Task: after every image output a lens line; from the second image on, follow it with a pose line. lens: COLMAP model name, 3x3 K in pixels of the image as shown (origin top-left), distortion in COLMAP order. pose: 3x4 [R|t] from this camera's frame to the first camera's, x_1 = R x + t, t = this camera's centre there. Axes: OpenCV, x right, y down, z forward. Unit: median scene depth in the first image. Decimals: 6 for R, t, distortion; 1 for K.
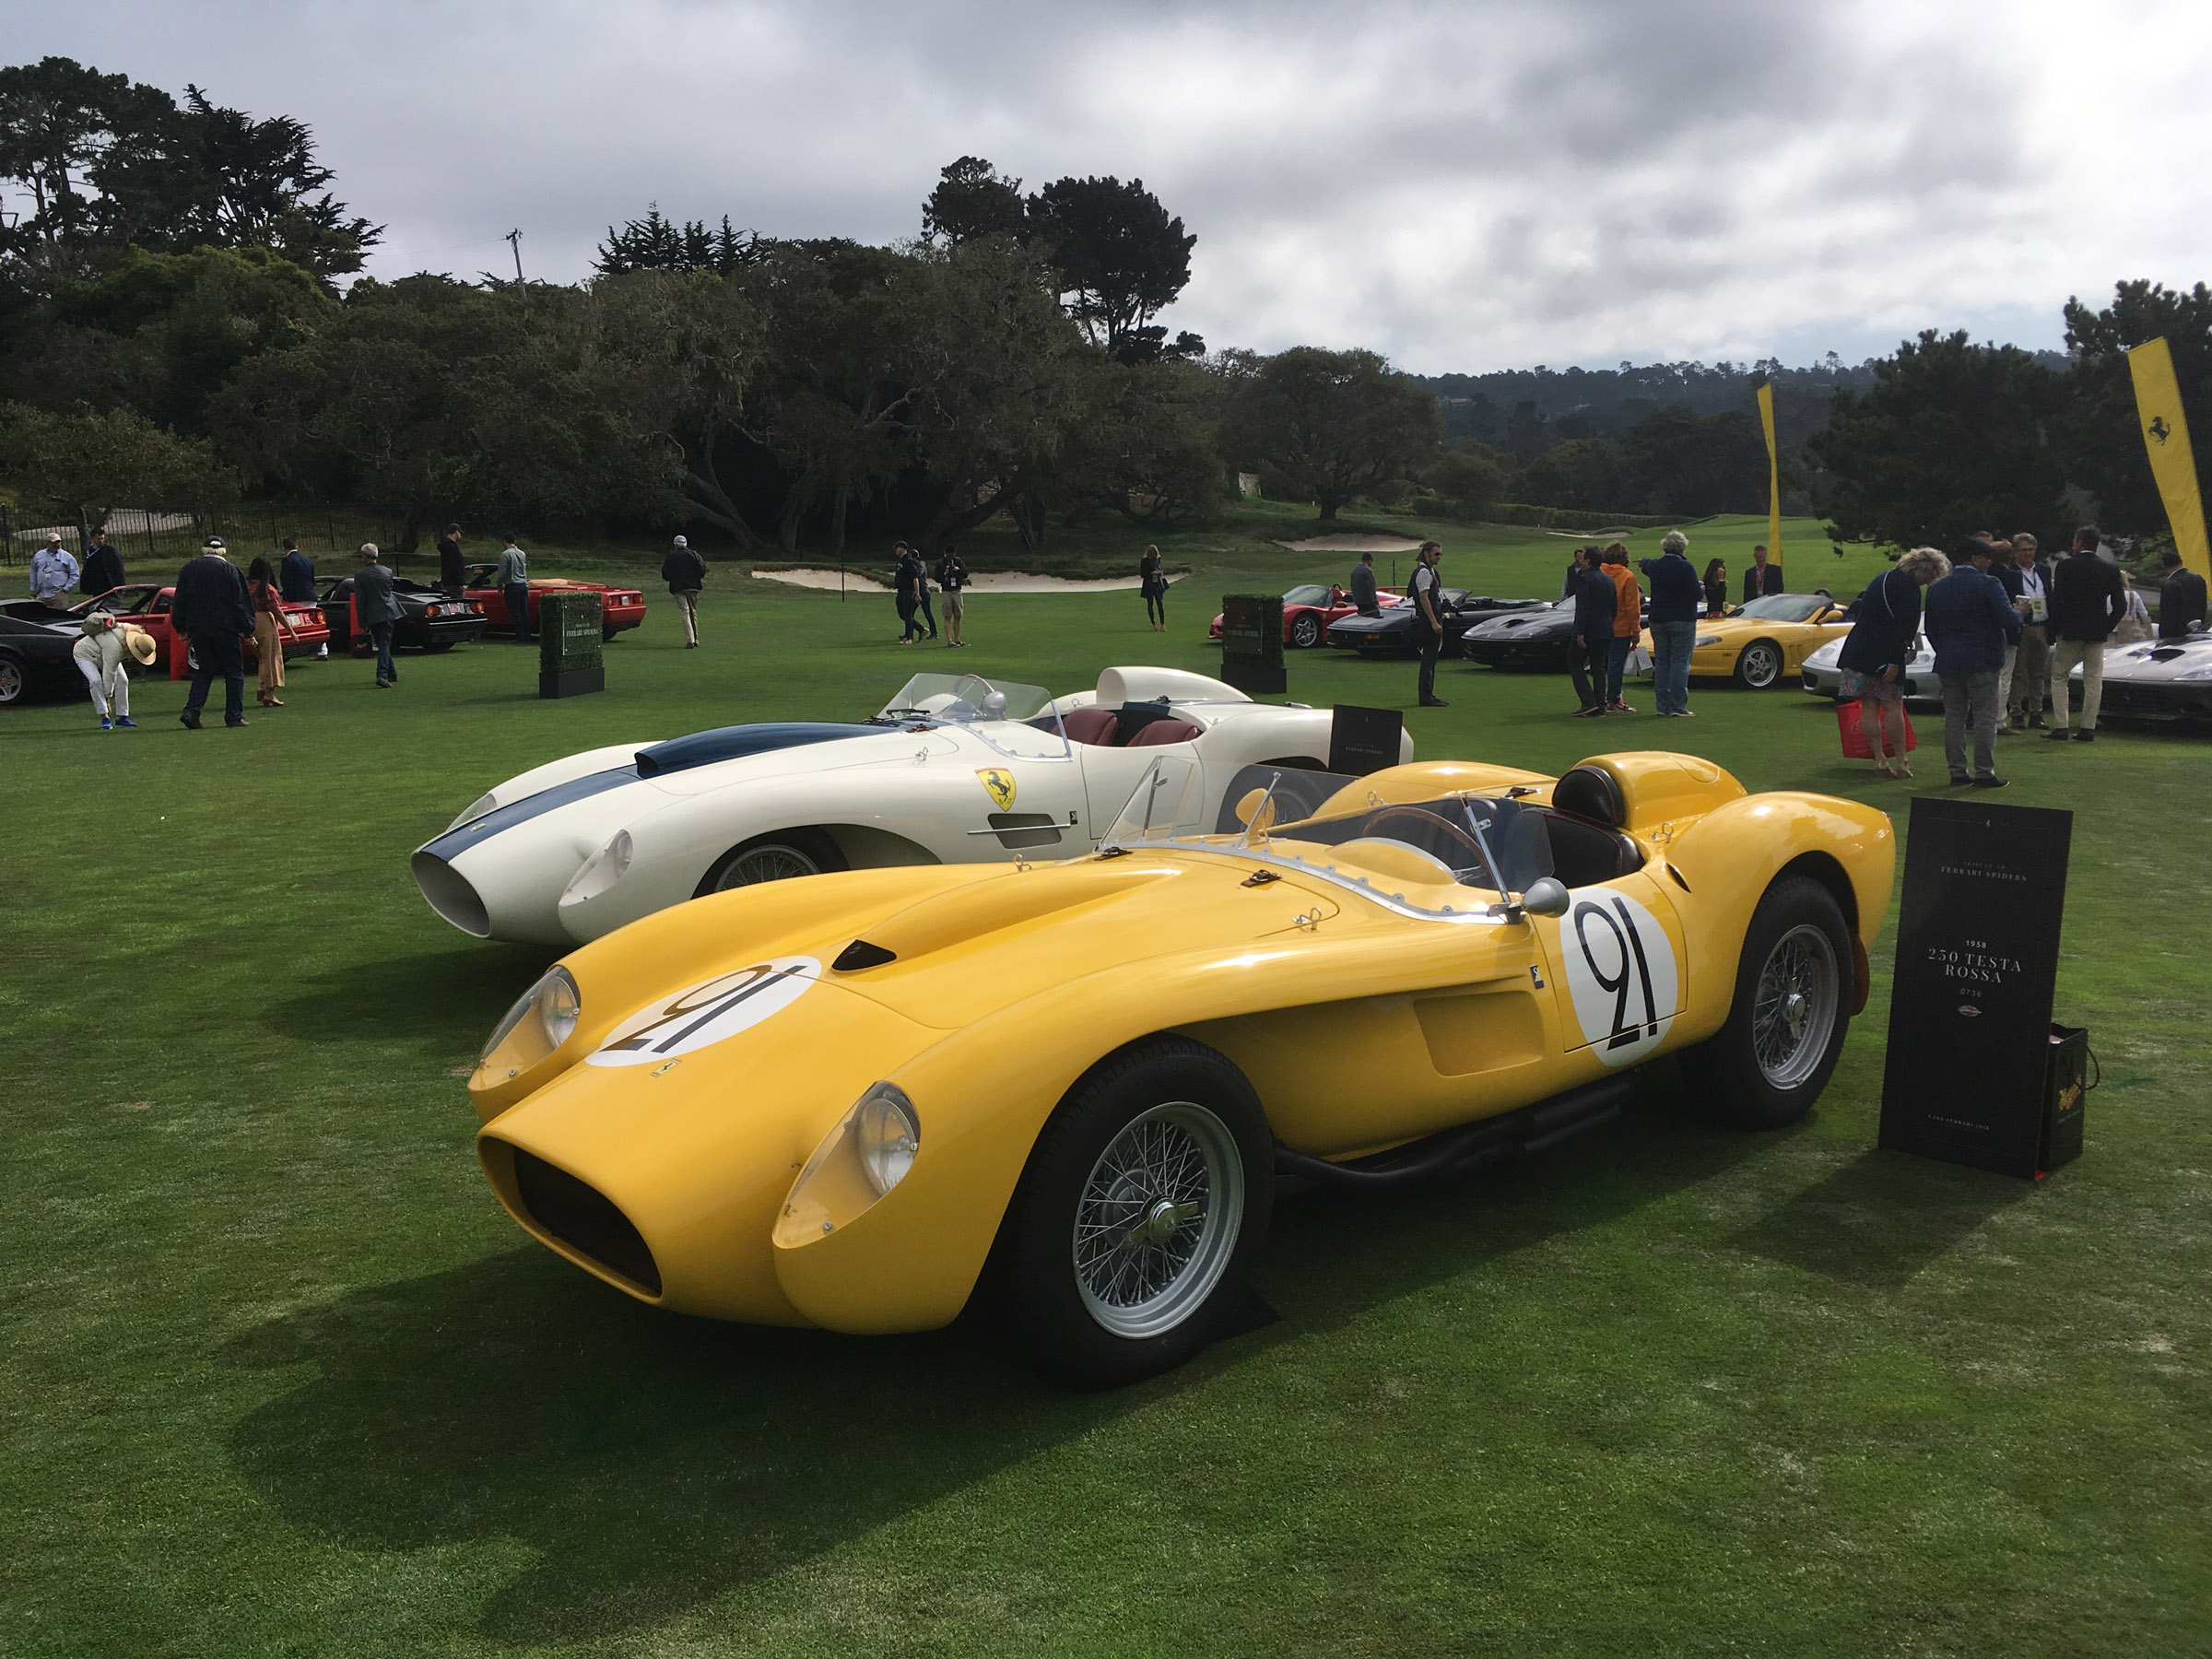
lens RADIAL K [[1885.5, 0, 1109.9], [0, 1885.5, 832.6], [0, 0, 1]] dist [0.088694, -0.127508]
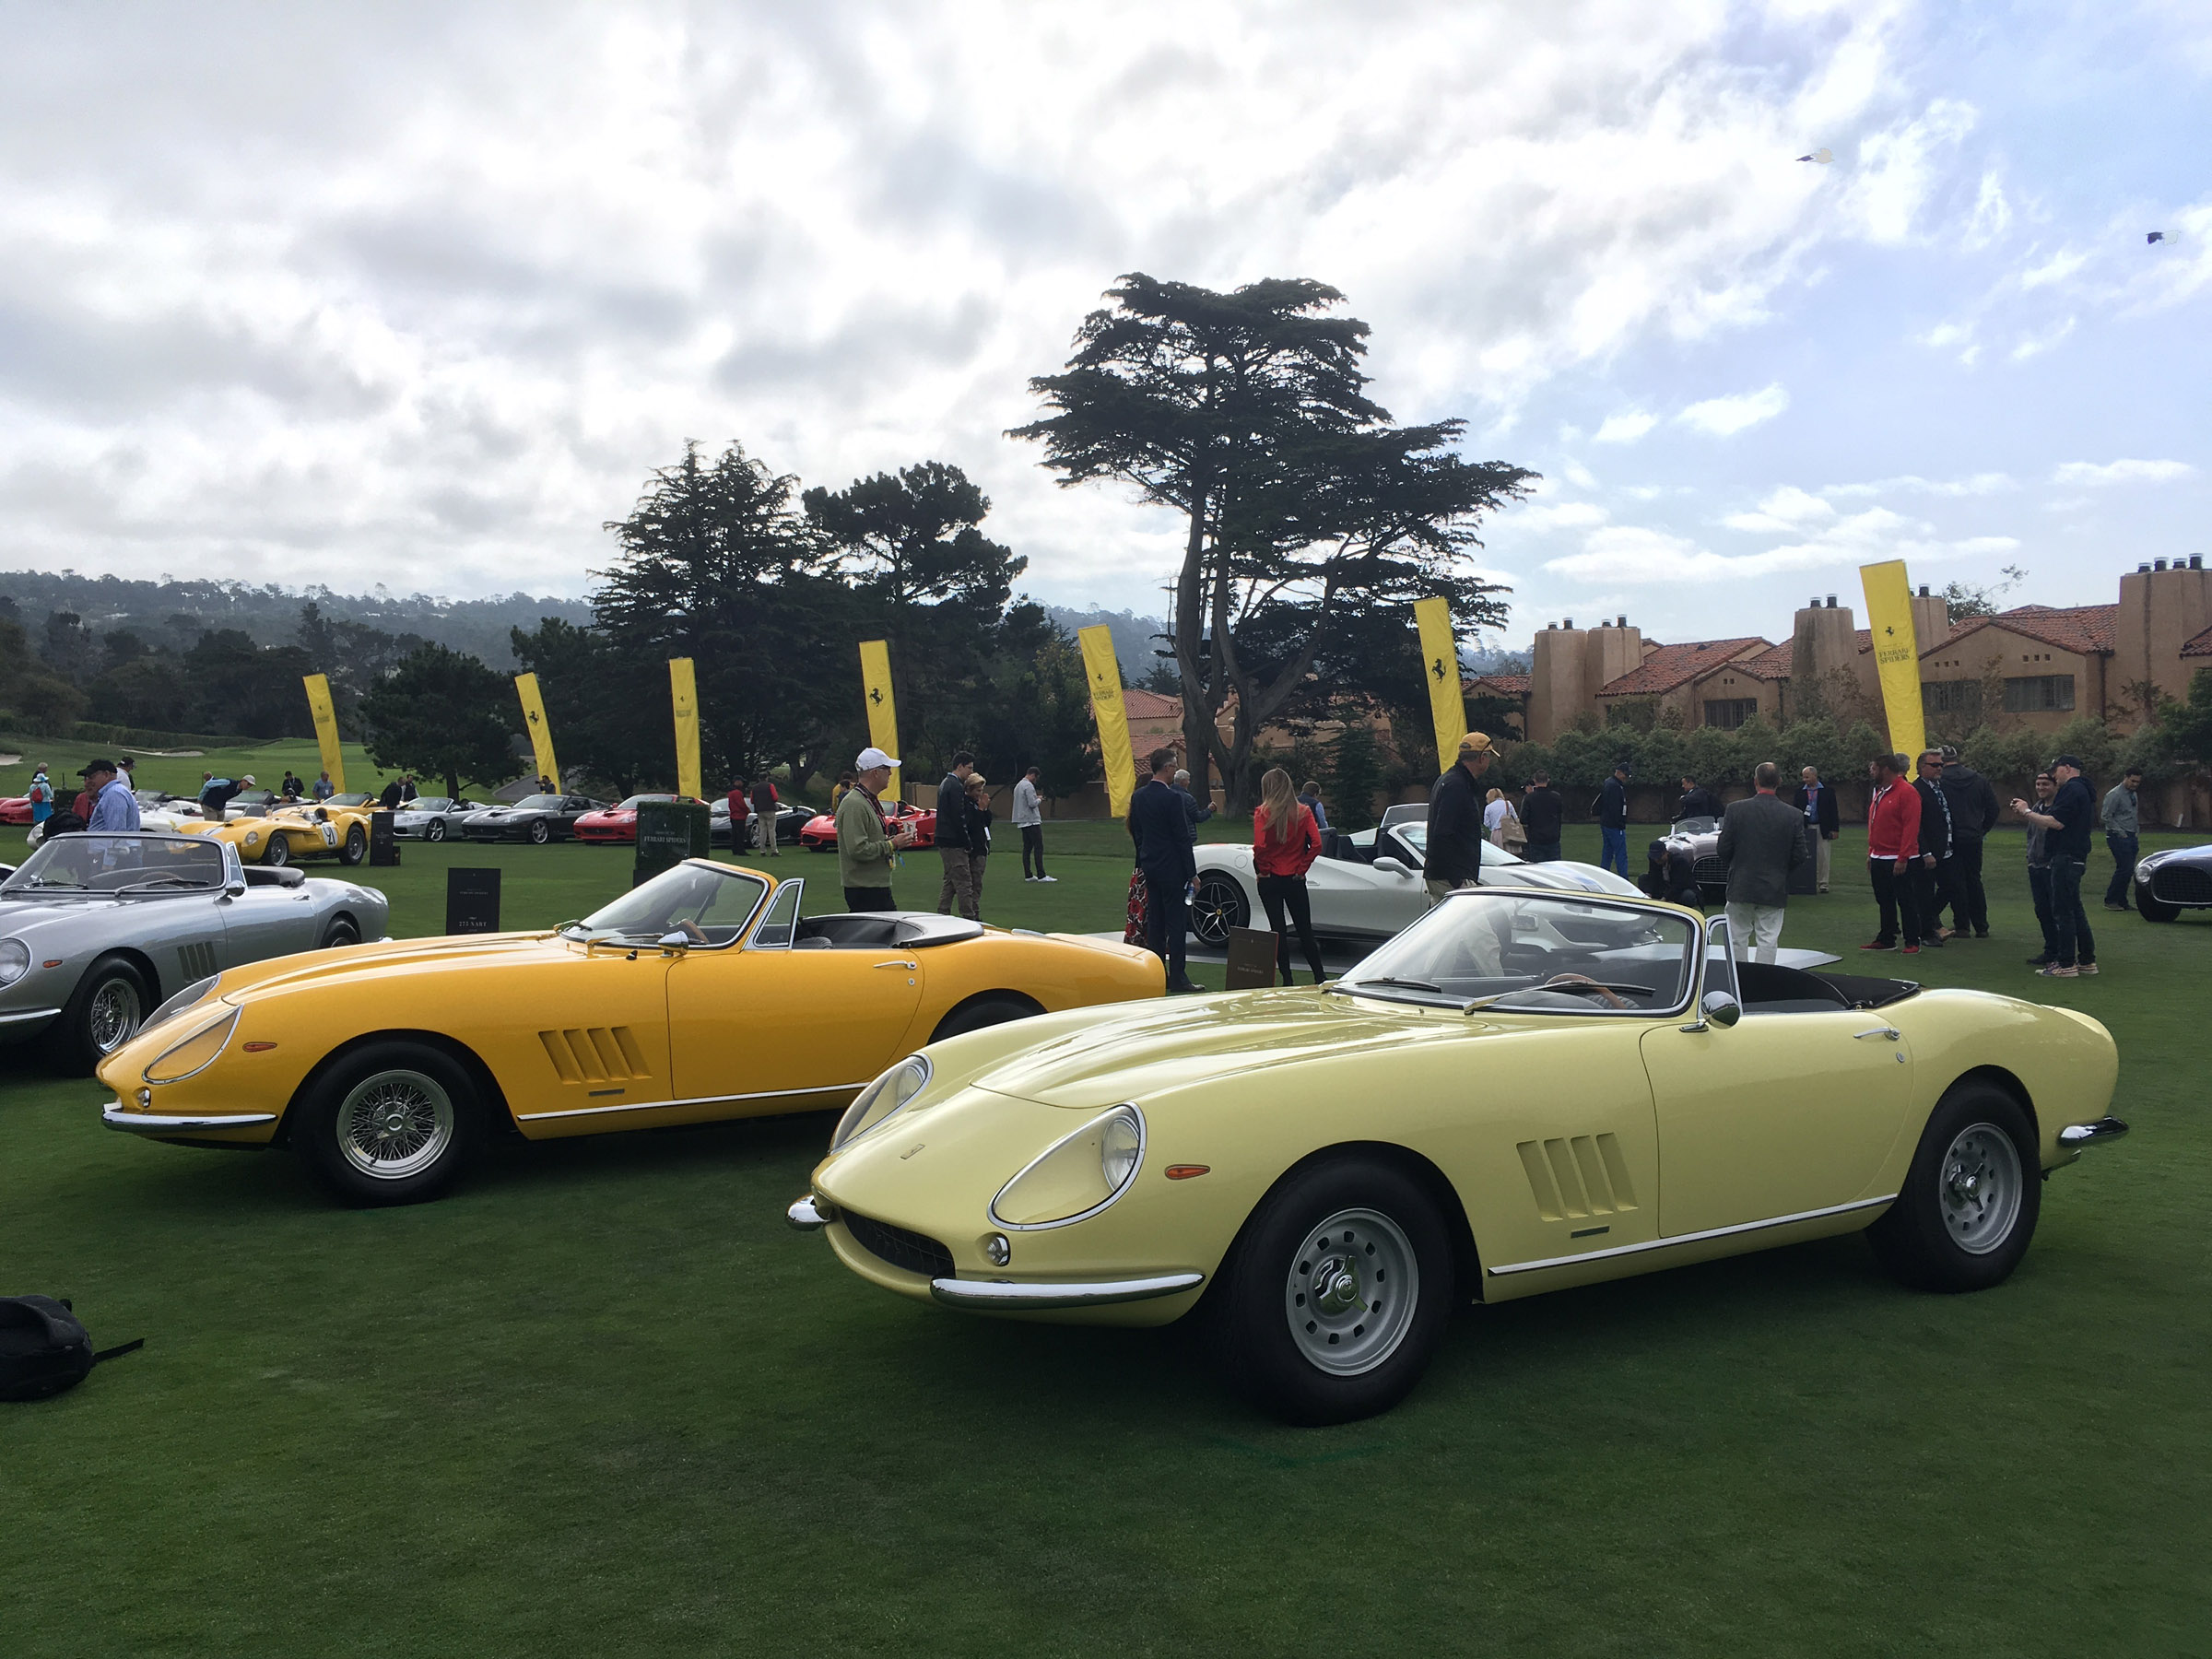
lens RADIAL K [[1885.5, 0, 1109.9], [0, 1885.5, 832.6], [0, 0, 1]] dist [0.088694, -0.127508]
pose [[0.752635, -0.005575, 0.658414, -0.049636], [0.080883, 0.993174, -0.084048, 0.020176], [-0.653451, 0.116512, 0.747948, -0.138816]]
